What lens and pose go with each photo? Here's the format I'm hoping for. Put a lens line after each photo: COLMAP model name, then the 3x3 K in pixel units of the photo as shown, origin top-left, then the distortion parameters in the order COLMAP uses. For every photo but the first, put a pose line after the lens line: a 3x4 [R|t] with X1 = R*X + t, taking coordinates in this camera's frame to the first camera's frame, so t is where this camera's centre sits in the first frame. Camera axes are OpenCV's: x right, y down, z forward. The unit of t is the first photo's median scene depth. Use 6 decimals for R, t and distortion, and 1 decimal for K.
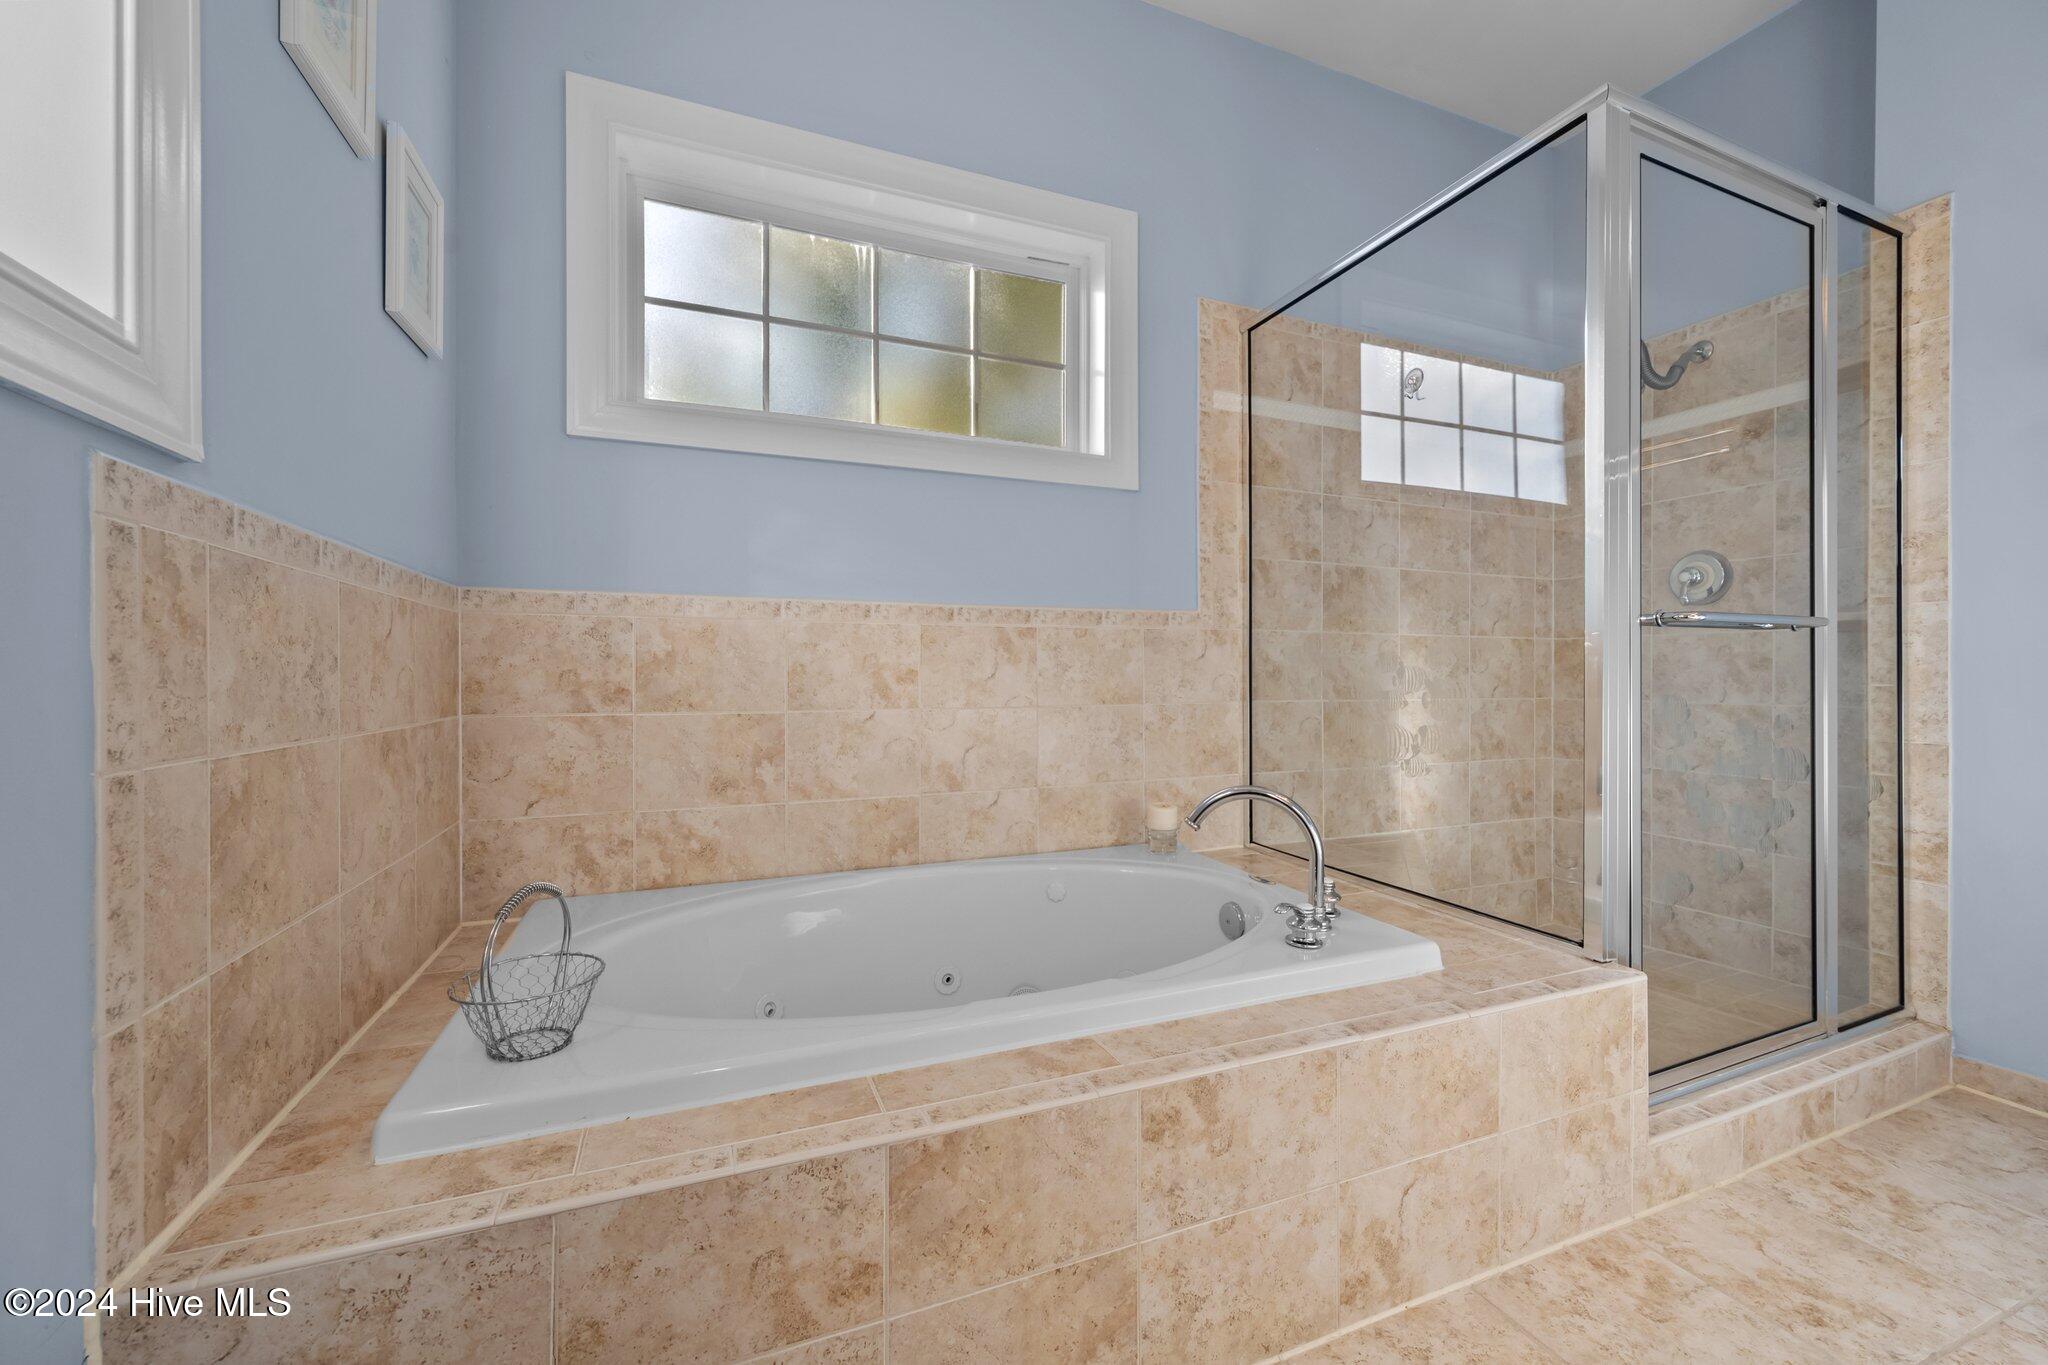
lens RADIAL K [[815.2, 0, 1032.9], [0, 815.2, 675.6], [0, 0, 1]] dist [0.000293, -0.000303]
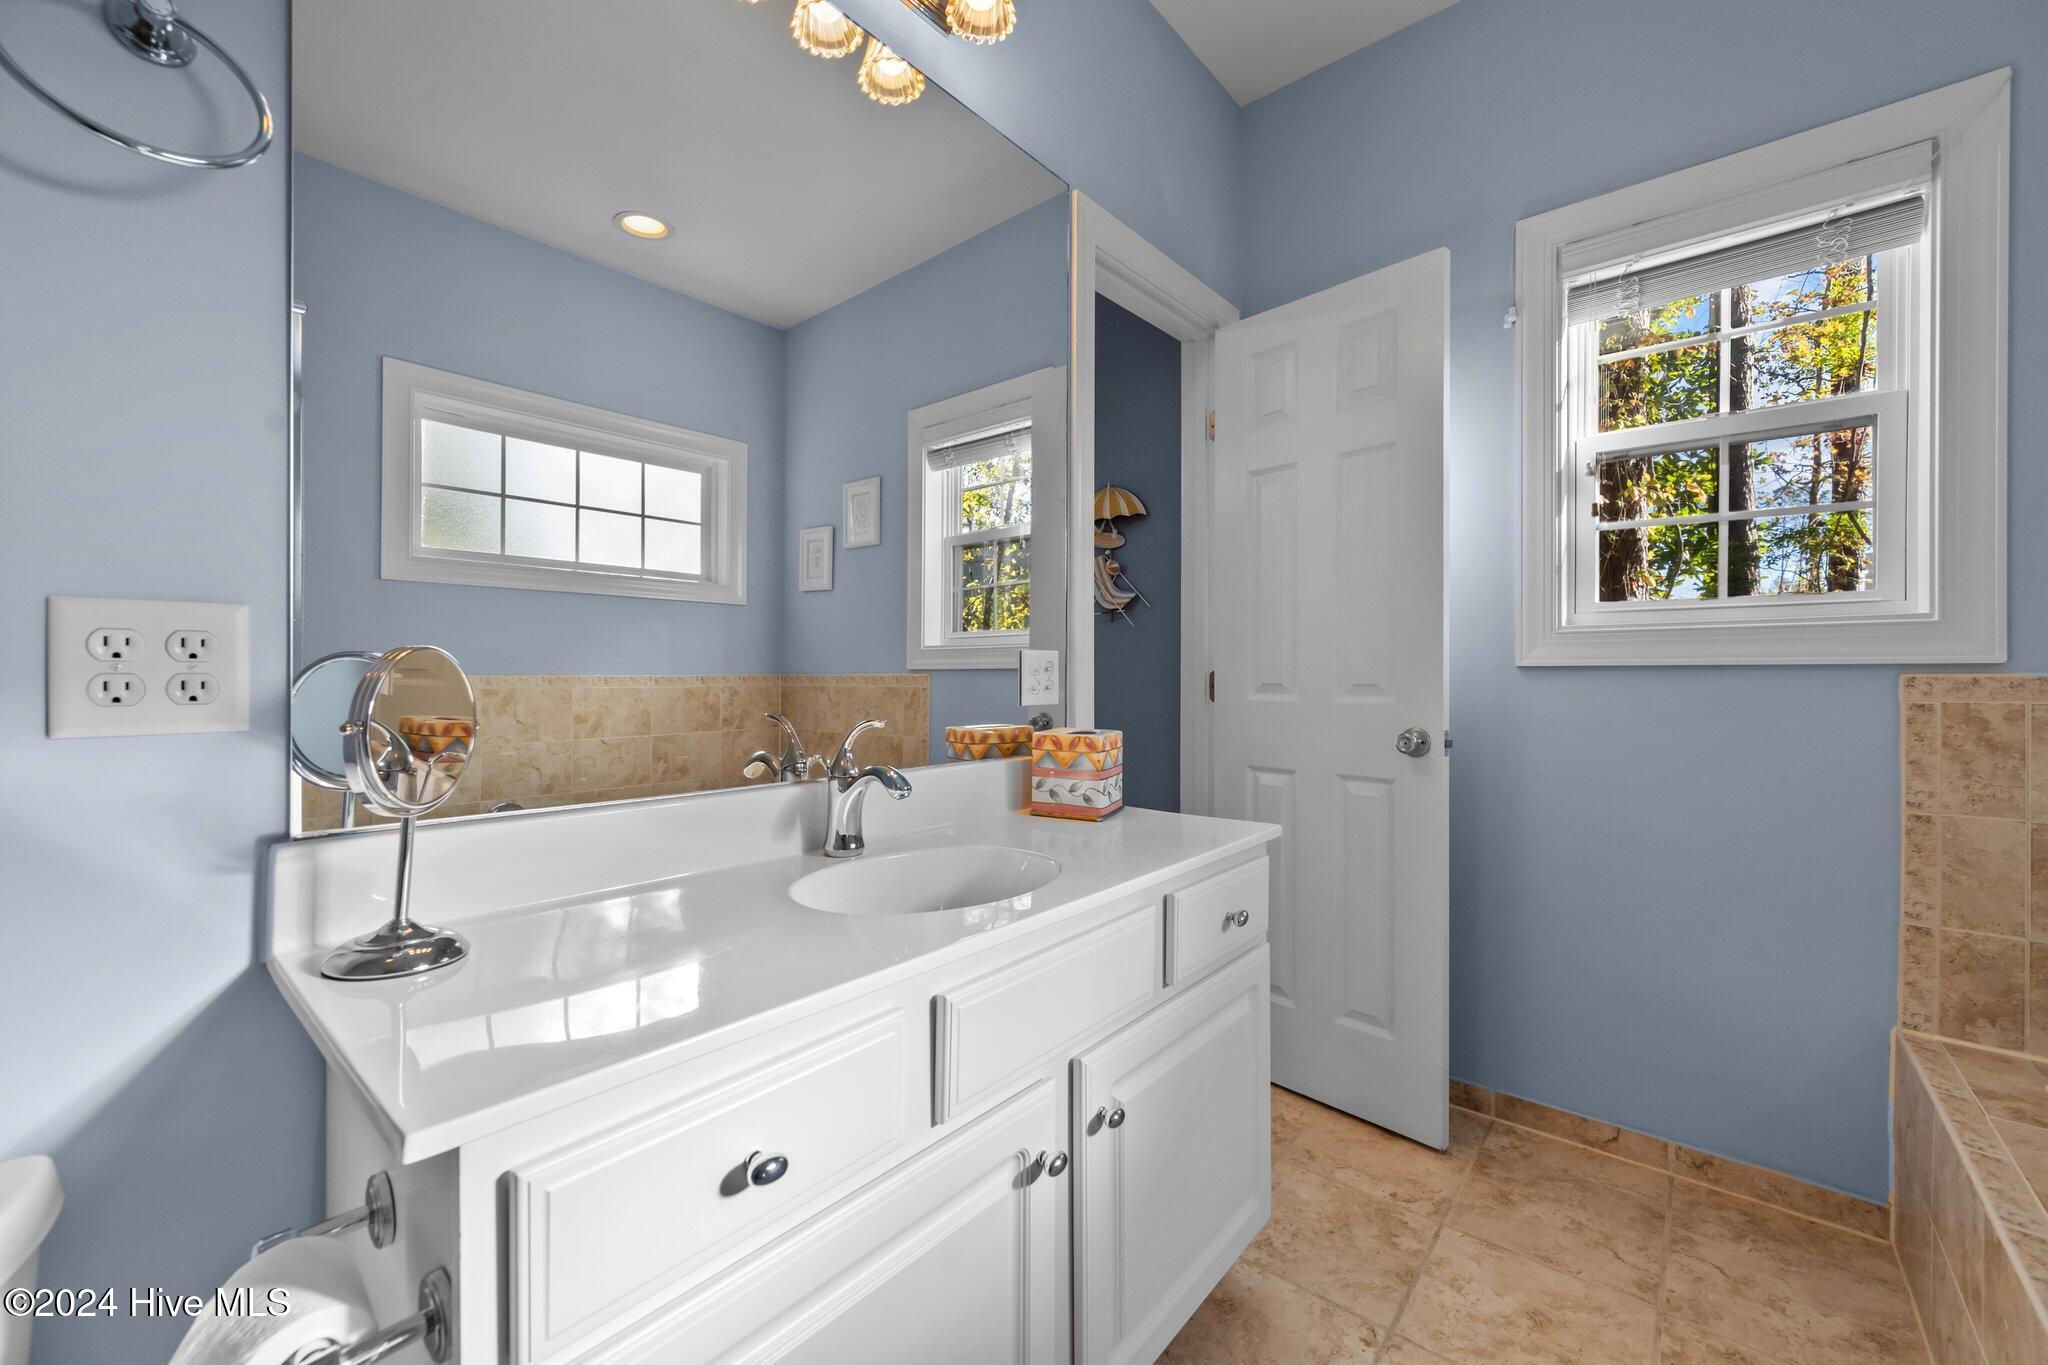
lens RADIAL K [[815.2, 0, 1019.3], [0, 815.2, 680.6], [0, 0, 1]] dist [0.000293, -0.000303]
pose [[-0.897164, 0.000195, -0.441699, 1.955105], [-0.000138, 1.000000, 0.000720, -0.230288], [0.441699, 0.000707, -0.897163, 1.764265]]
